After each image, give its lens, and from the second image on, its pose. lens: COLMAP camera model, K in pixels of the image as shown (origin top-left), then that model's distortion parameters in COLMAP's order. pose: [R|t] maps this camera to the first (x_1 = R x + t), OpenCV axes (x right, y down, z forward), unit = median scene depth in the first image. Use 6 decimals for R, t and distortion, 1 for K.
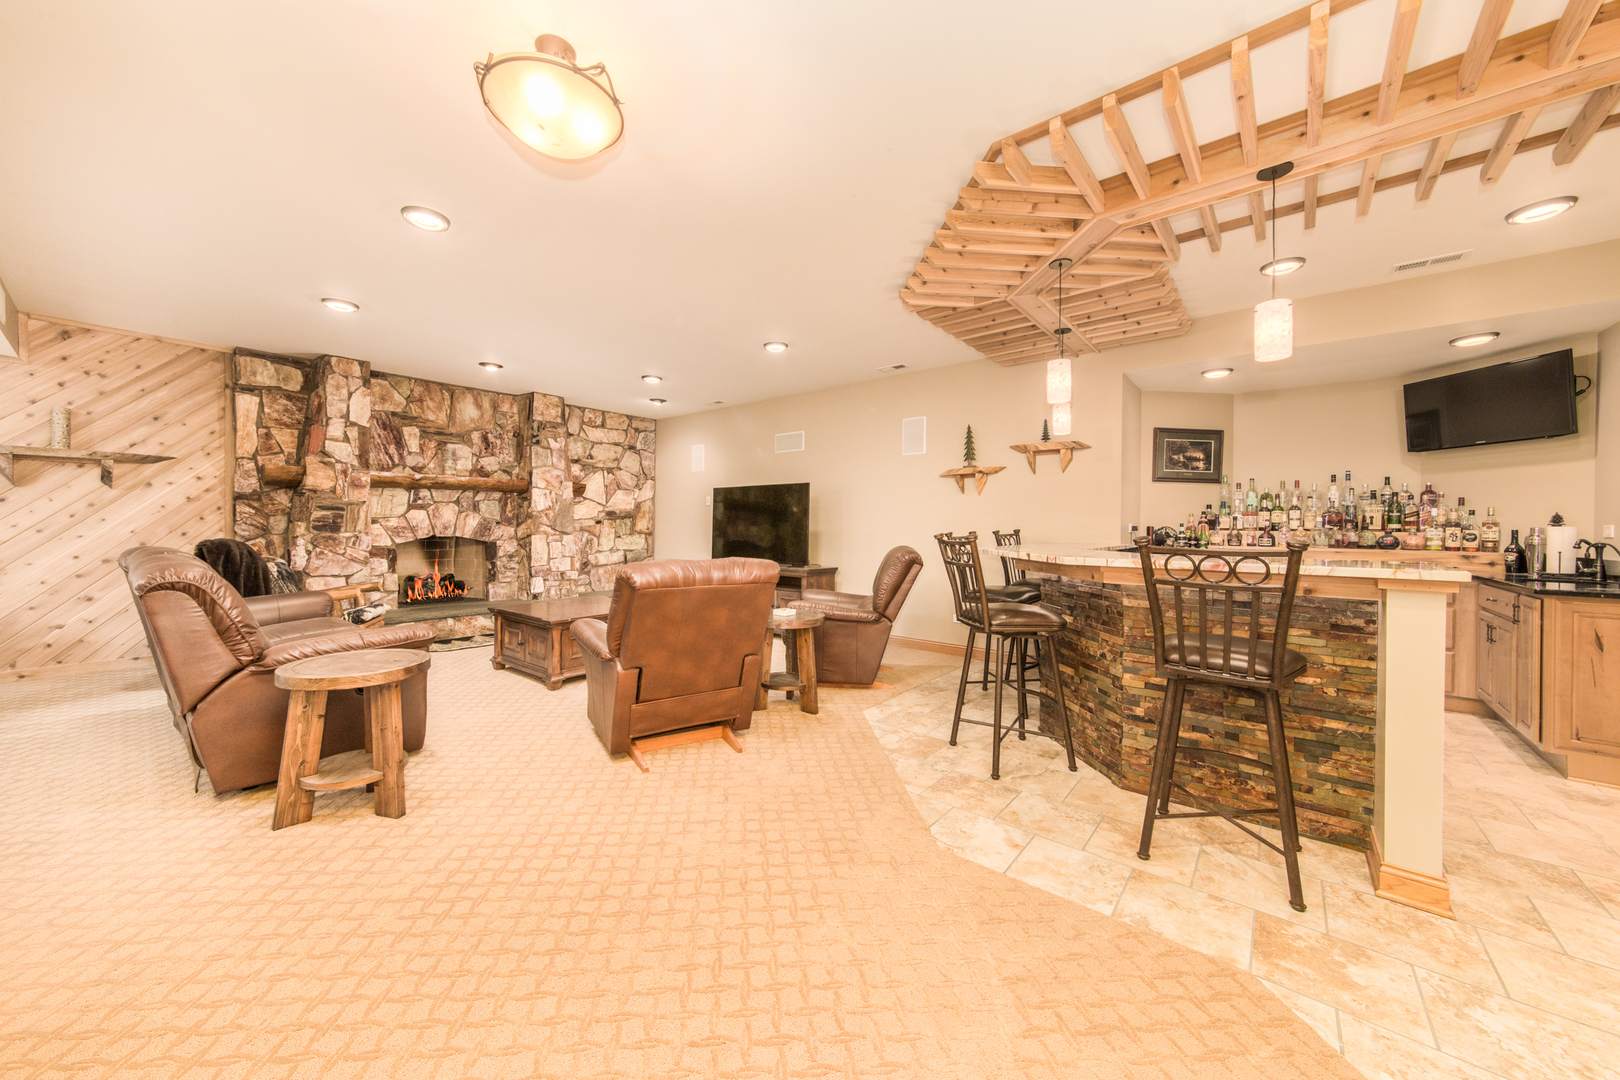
lens RADIAL K [[580.0, 0, 814.8], [0, 580.0, 532.6], [0, 0, 1]] dist [-0.002760, -0.000105]
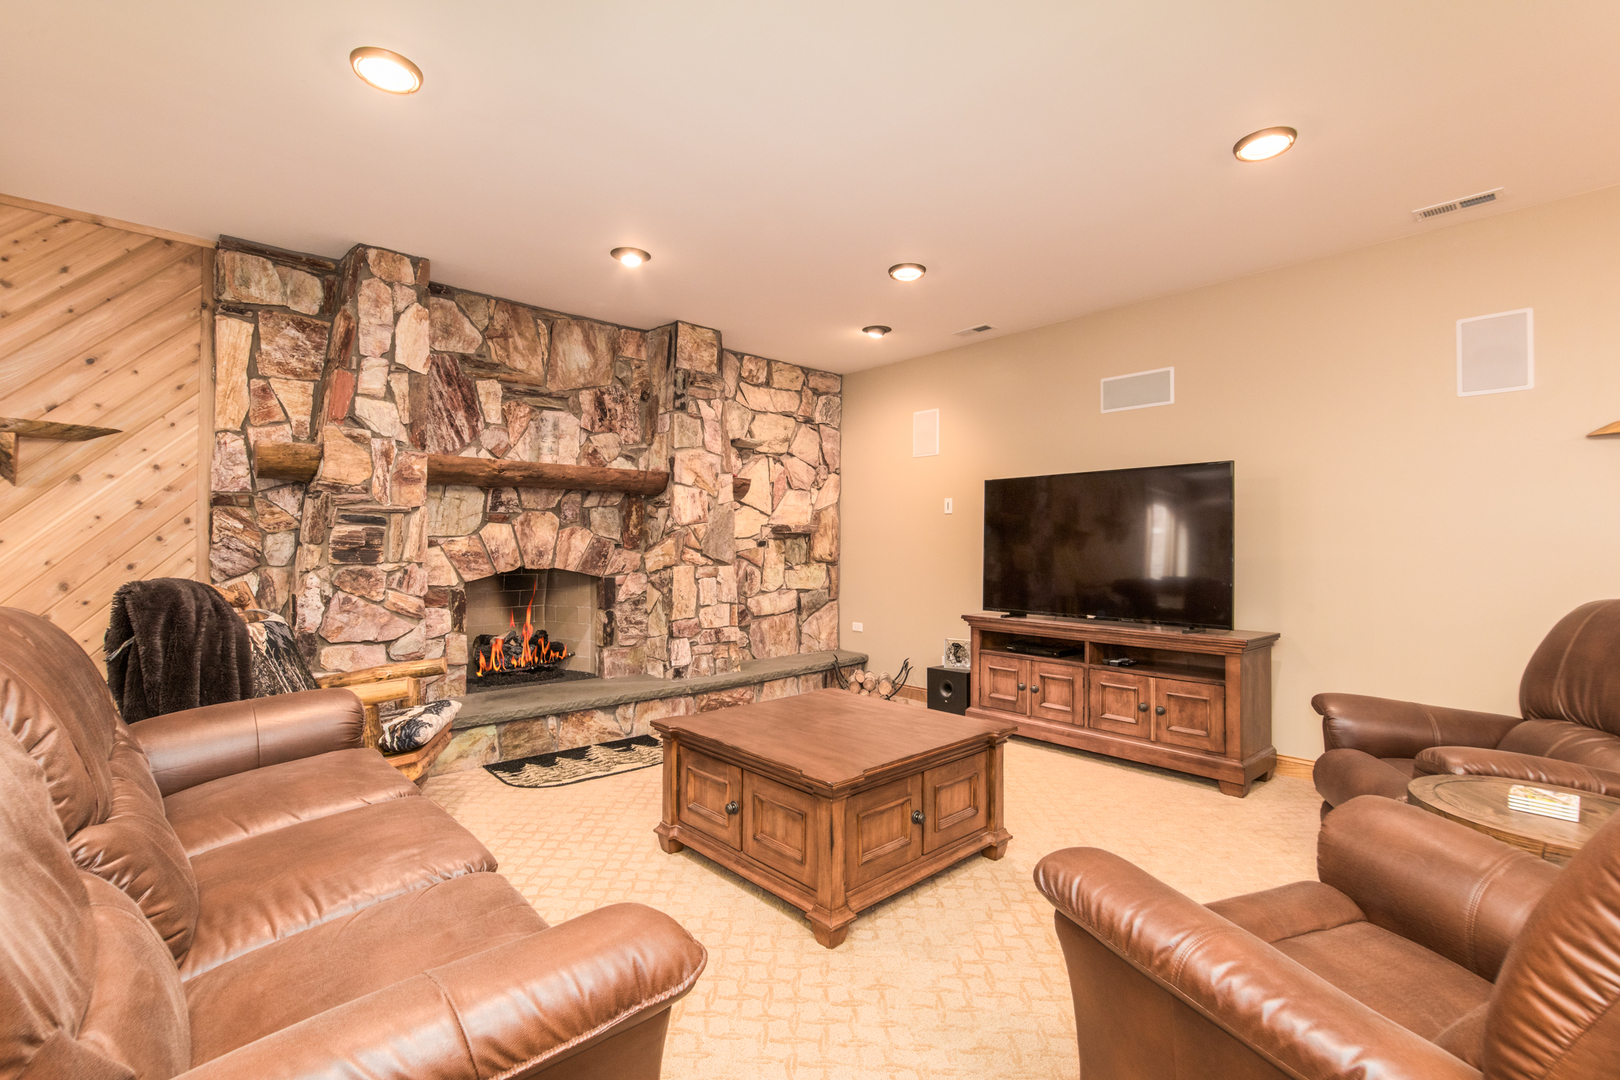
lens RADIAL K [[752.2, 0, 810.0], [0, 752.2, 540.0], [0, 0, 1]] dist [0.002274, -0.011691]
pose [[0.986010, -0.004831, -0.166616, -0.262500], [0.001108, 0.999748, -0.022431, -0.005358], [0.166682, 0.021932, 0.985767, 0.322626]]
